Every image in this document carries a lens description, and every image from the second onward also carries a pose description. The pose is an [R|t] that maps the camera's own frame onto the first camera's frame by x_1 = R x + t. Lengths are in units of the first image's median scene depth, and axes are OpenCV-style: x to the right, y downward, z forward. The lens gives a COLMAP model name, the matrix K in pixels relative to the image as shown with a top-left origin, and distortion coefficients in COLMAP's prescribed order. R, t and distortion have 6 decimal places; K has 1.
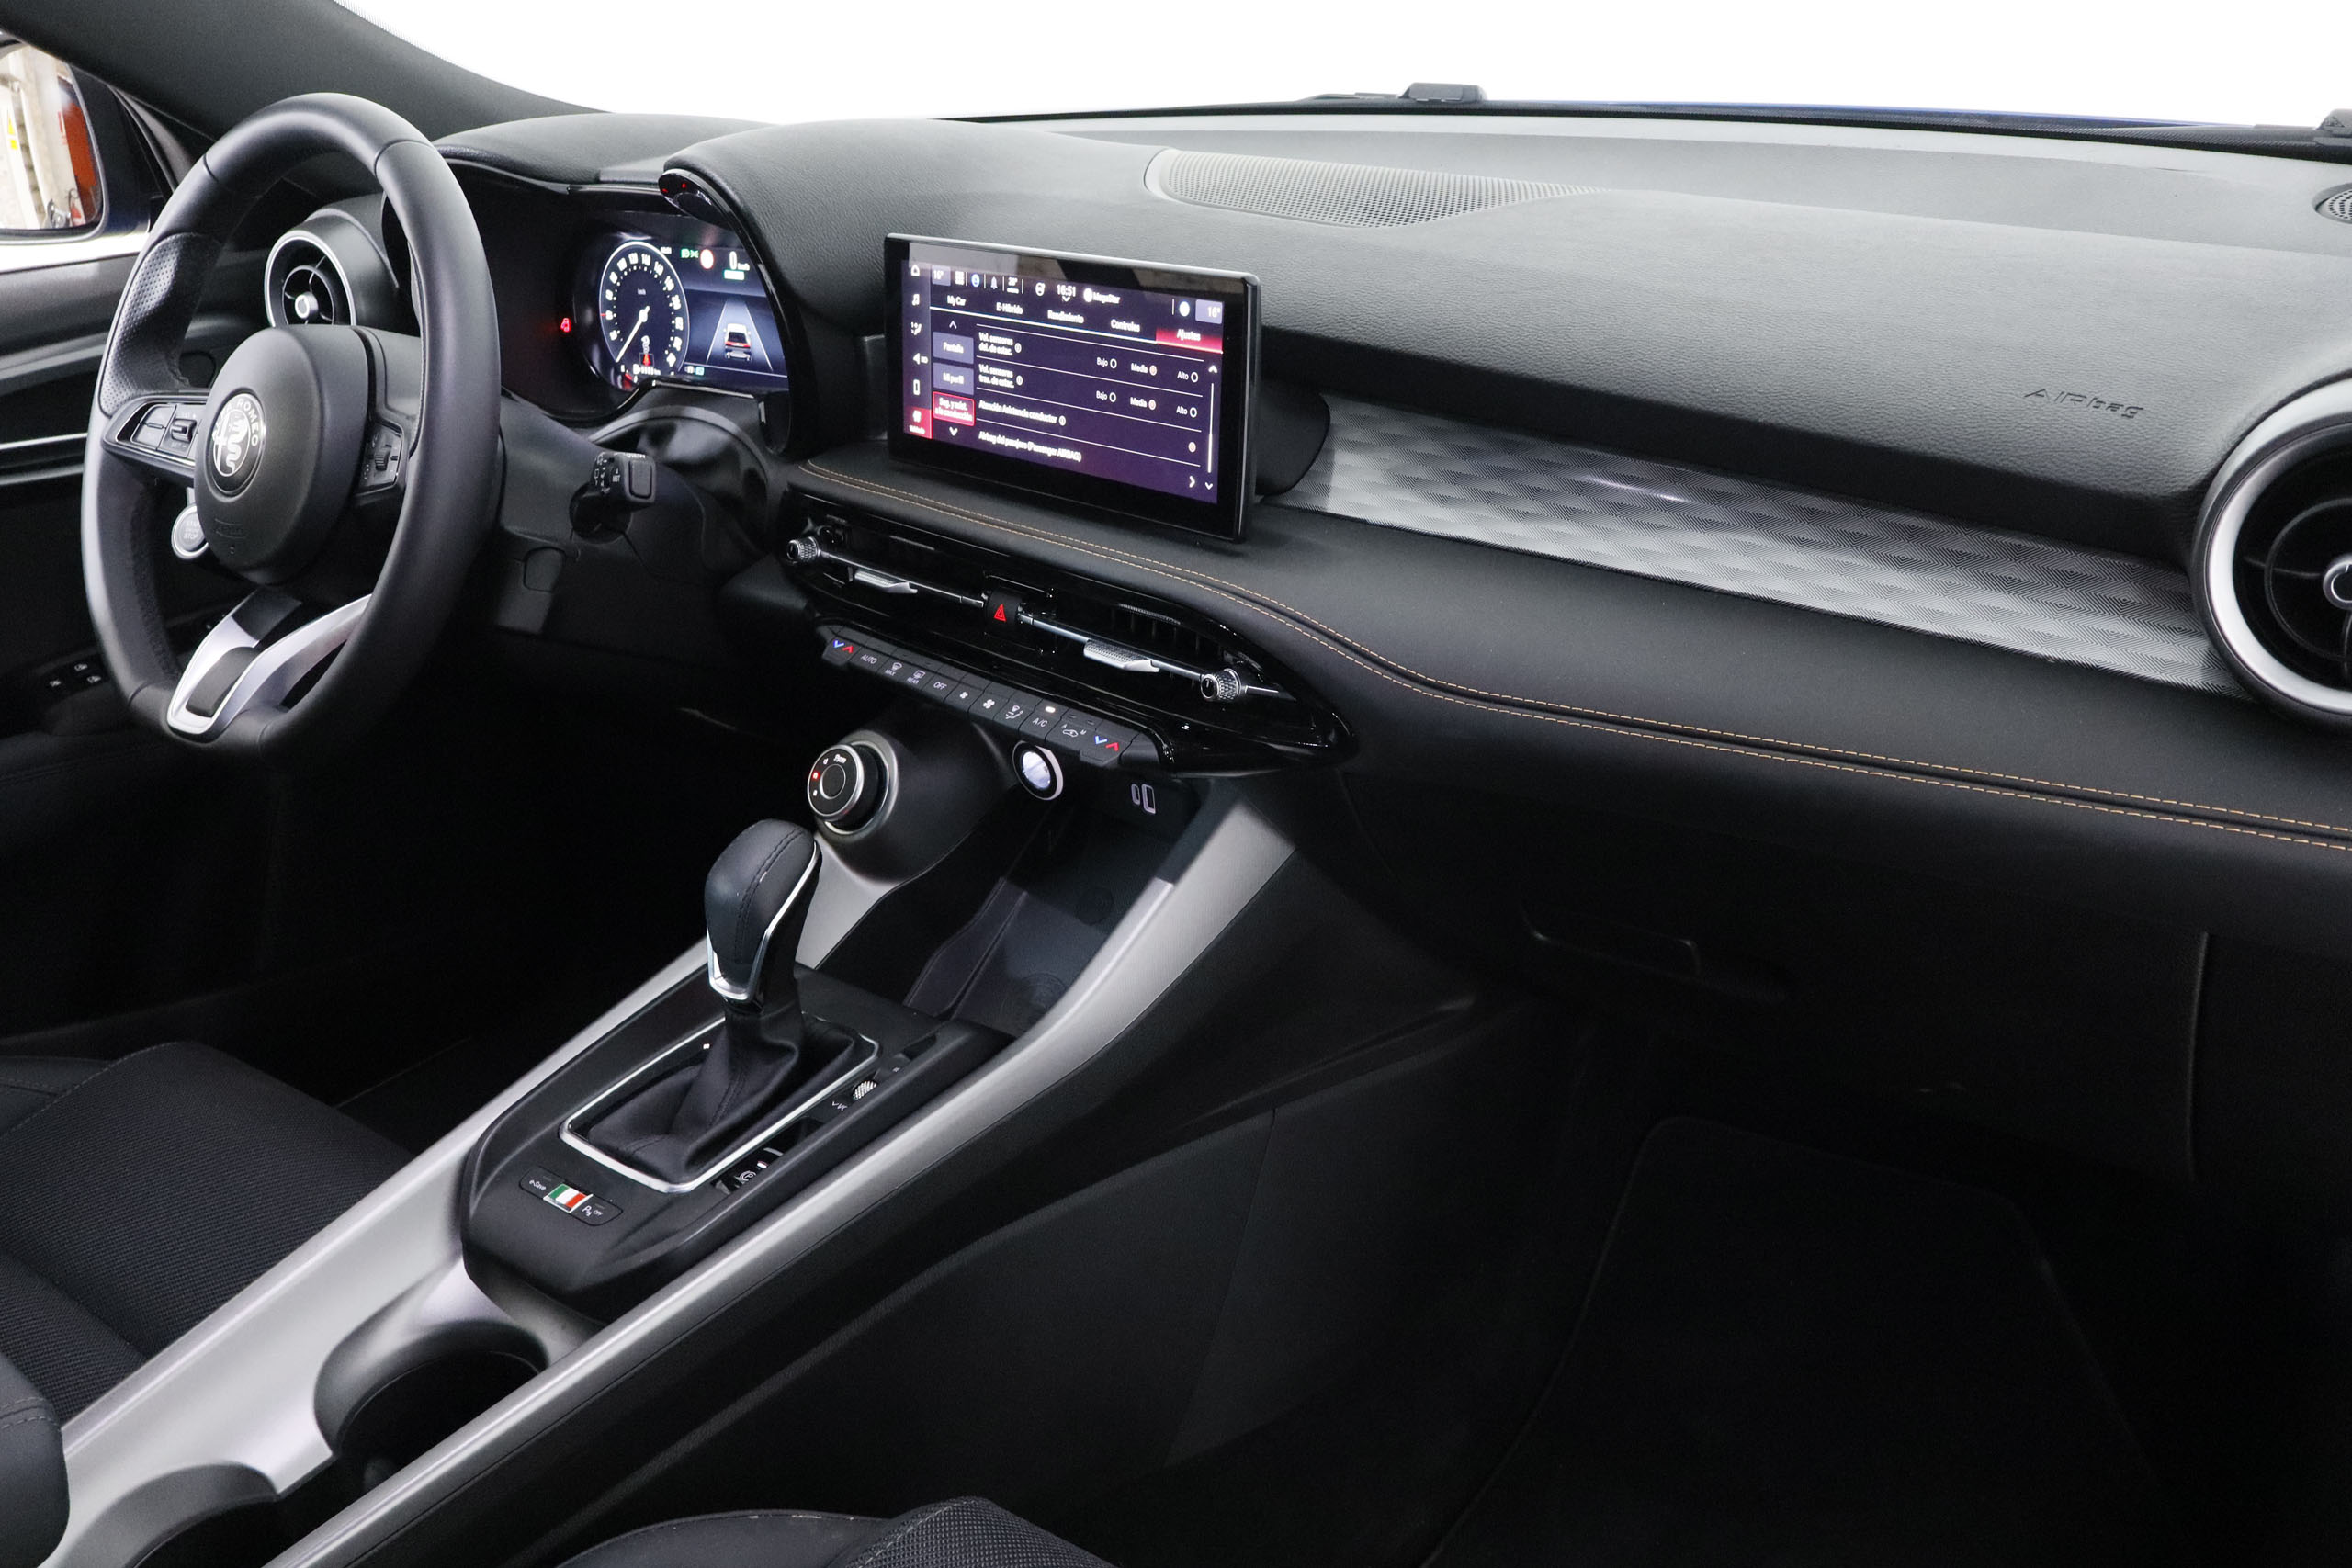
lens RADIAL K [[2124.7, 0, 1176.0], [0, 2124.7, 784.0], [0, 0, 1]] dist [0.006370, 0.000853]
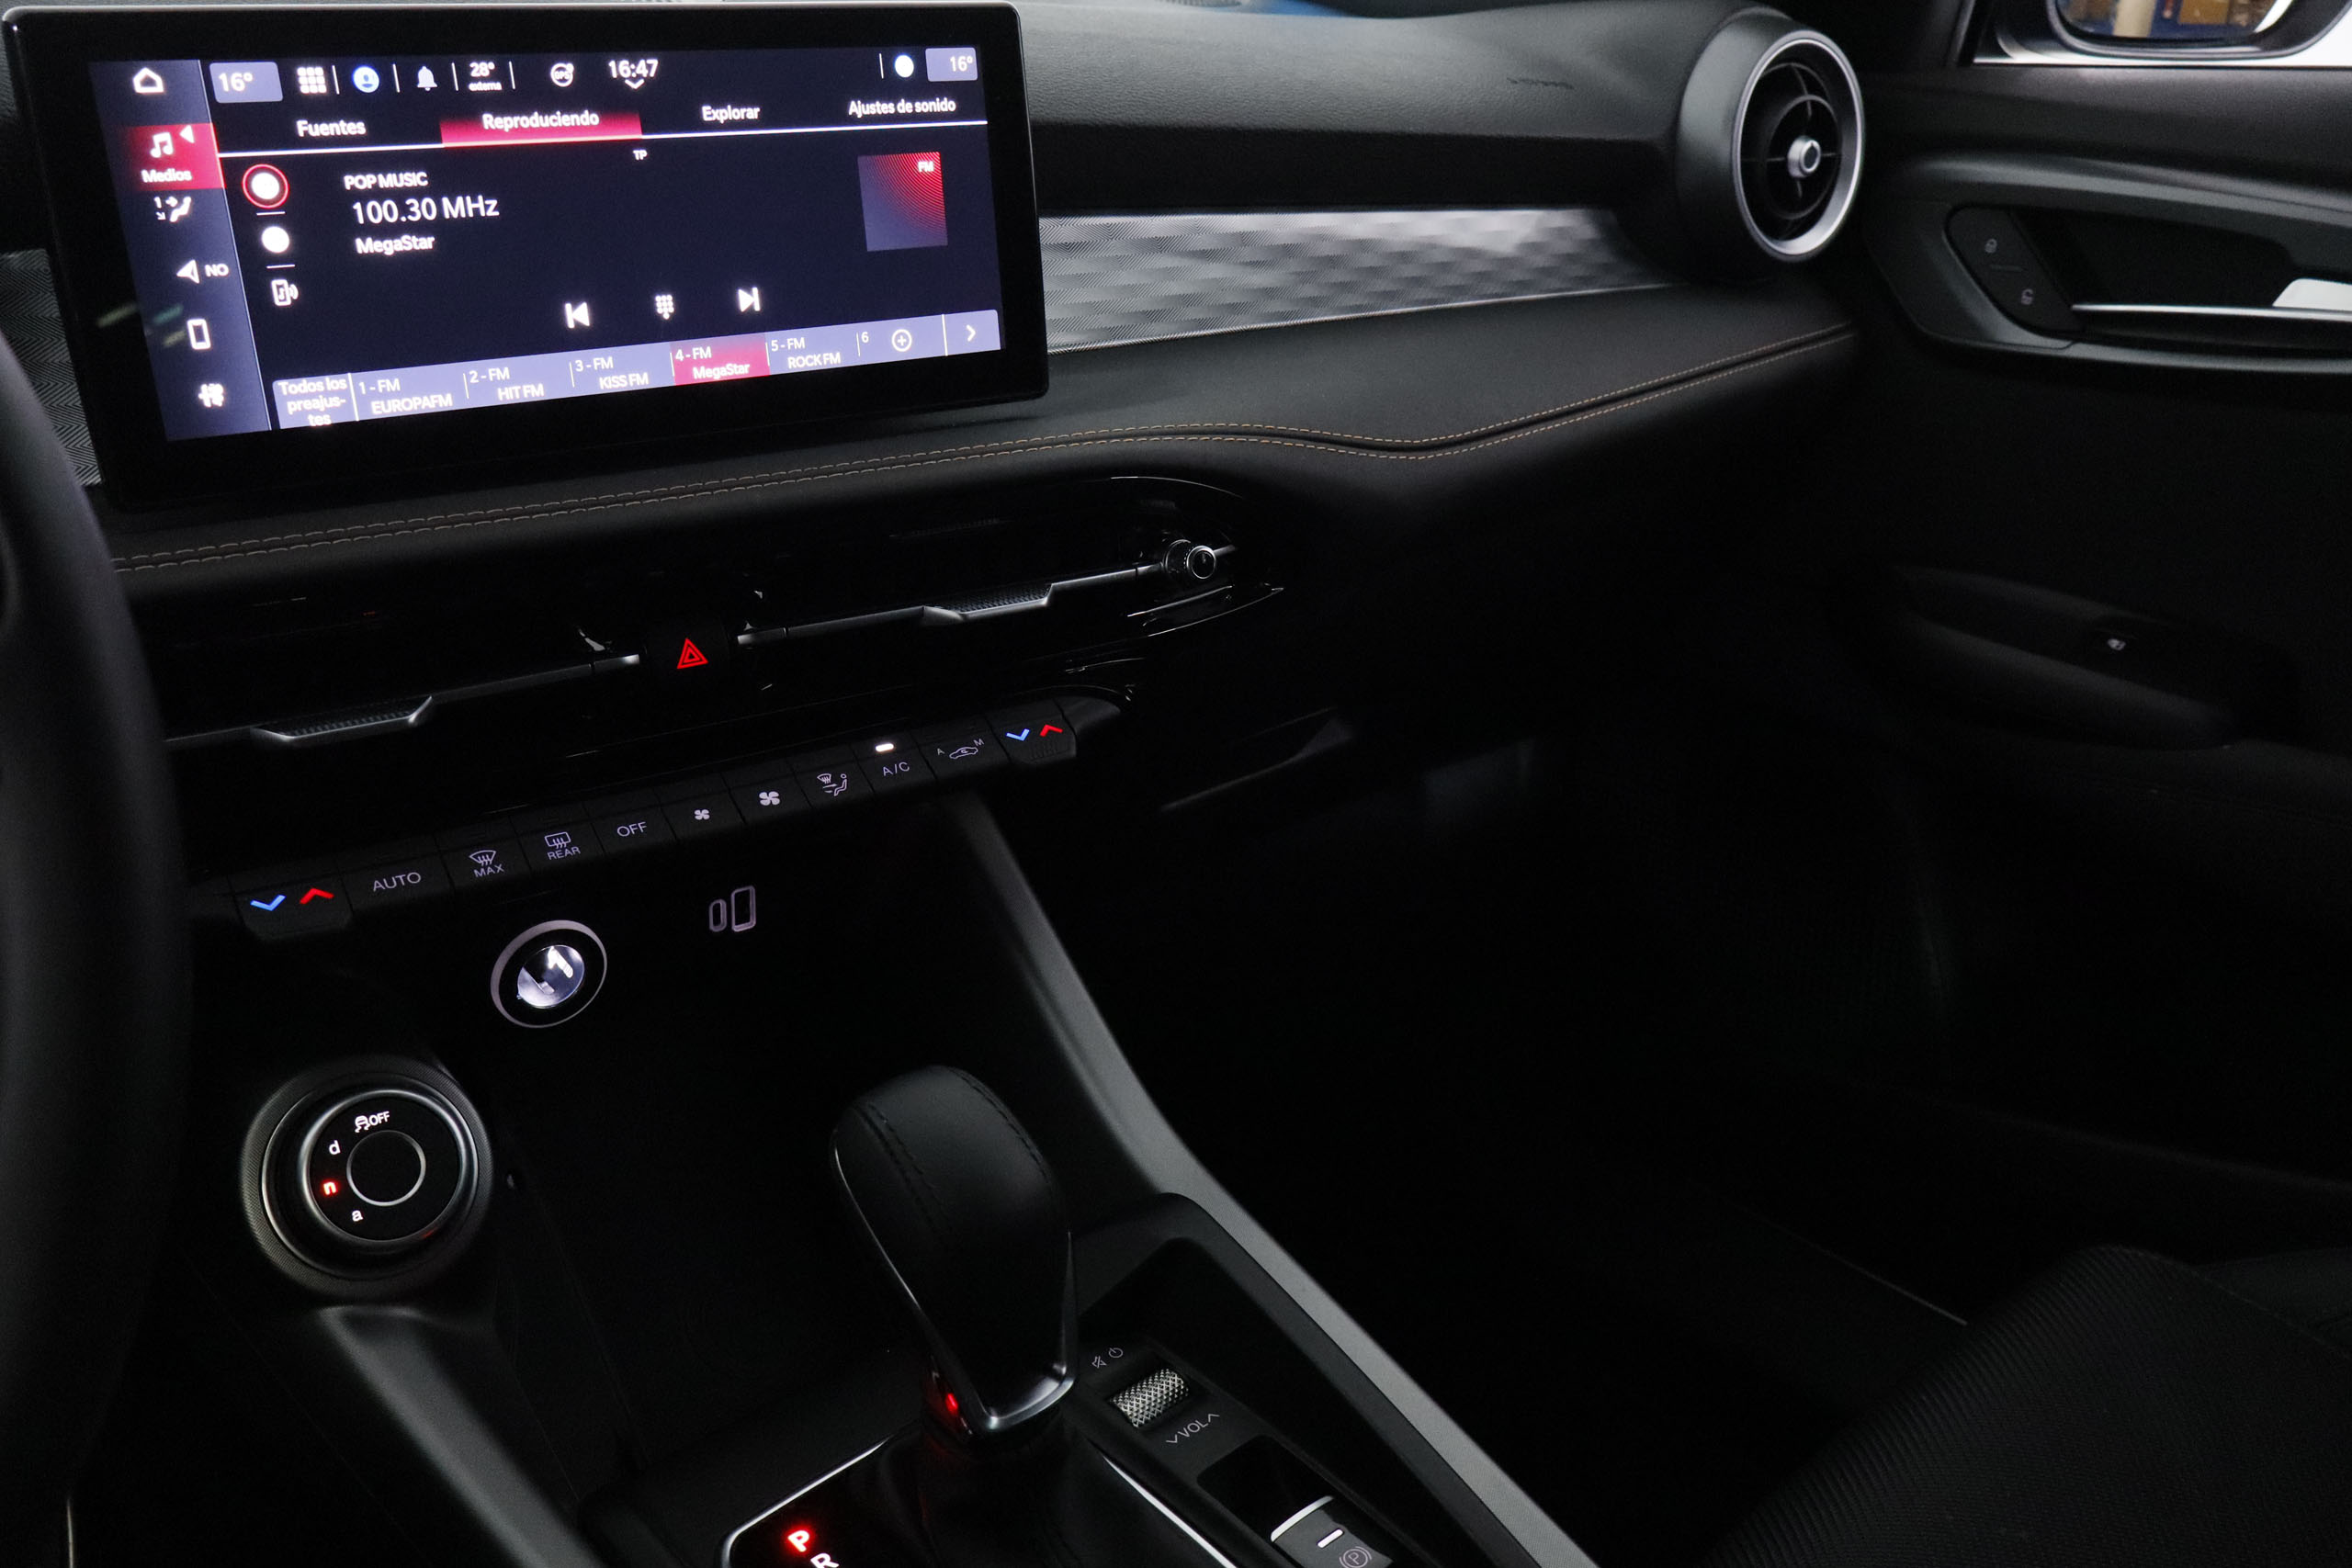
lens RADIAL K [[2020.6, 0, 1215.9], [0, 2020.6, 789.4], [0, 0, 1]] dist [-0.012979, 0.018773]
pose [[0.126730, -0.323671, 0.937644, -0.585914], [0.368500, 0.892980, 0.258448, -0.136992], [-0.920949, 0.312768, 0.232440, 0.765164]]
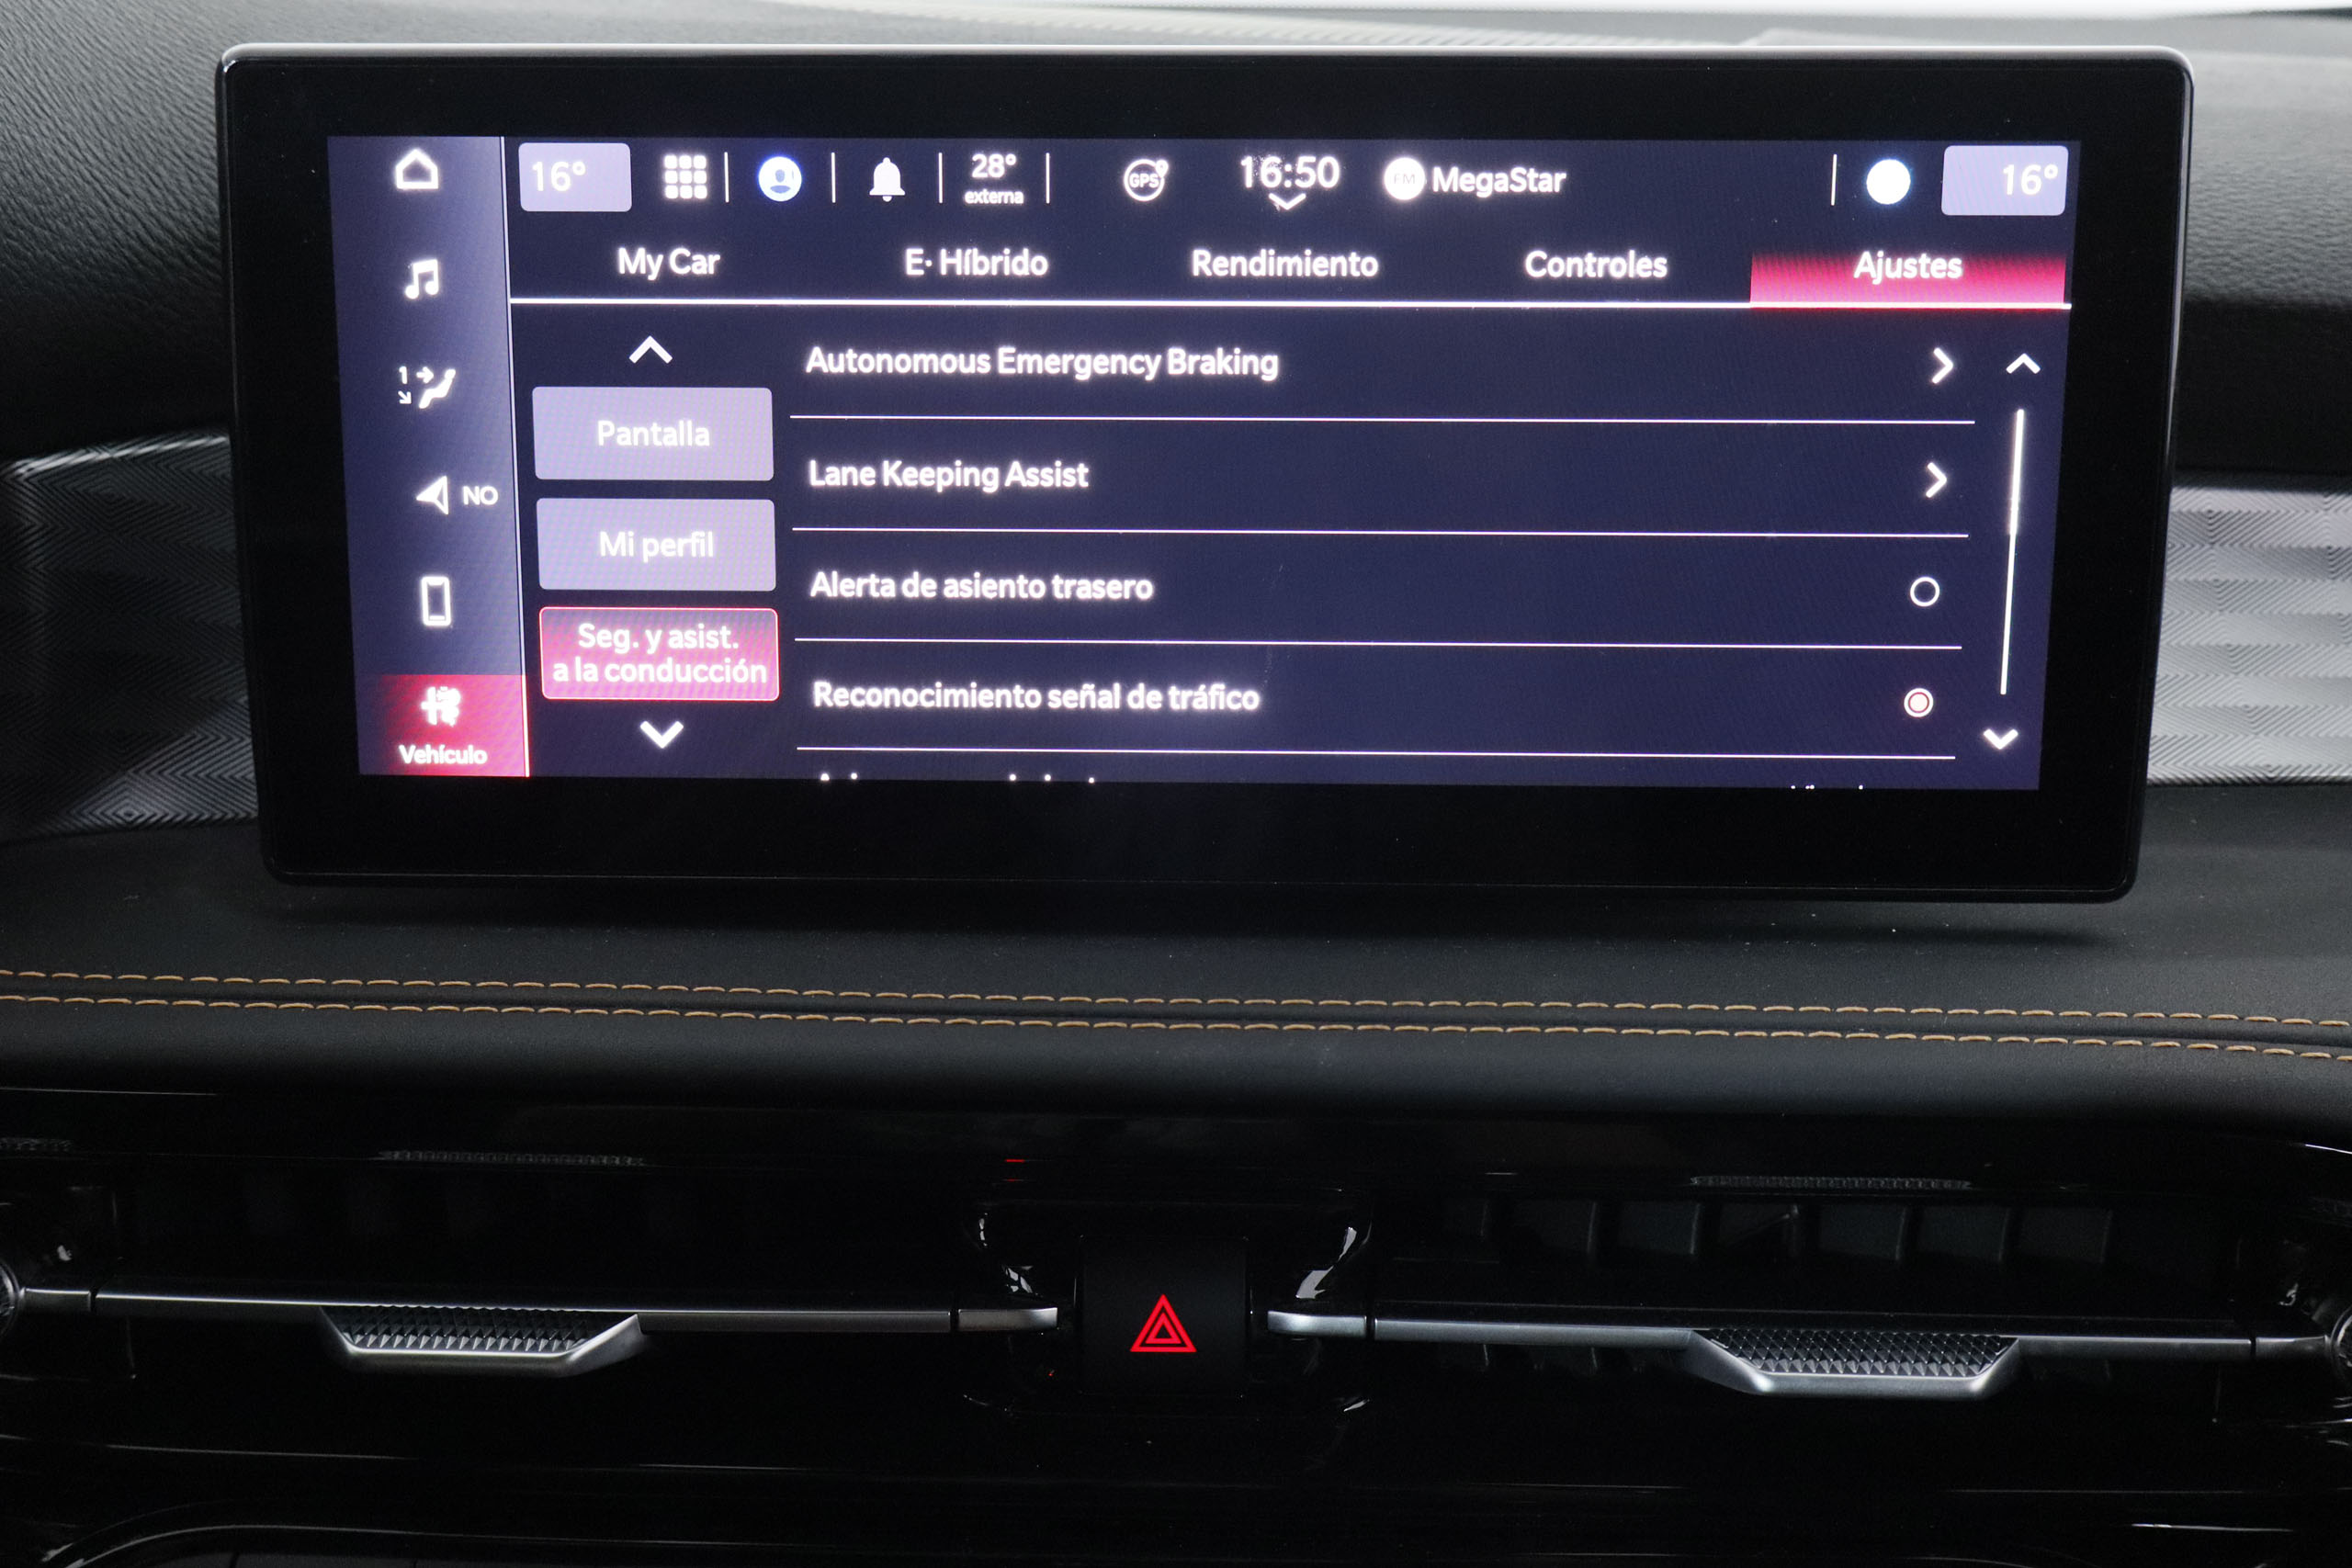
lens RADIAL K [[2532.4, 0, 1176.0], [0, 2532.4, 784.0], [0, 0, 1]] dist [0.004710, 0.007455]
pose [[0.690543, -0.141476, 0.709320, -0.308928], [0.239829, 0.969990, -0.040012, -0.136946], [-0.682372, 0.197745, 0.703751, 0.759779]]
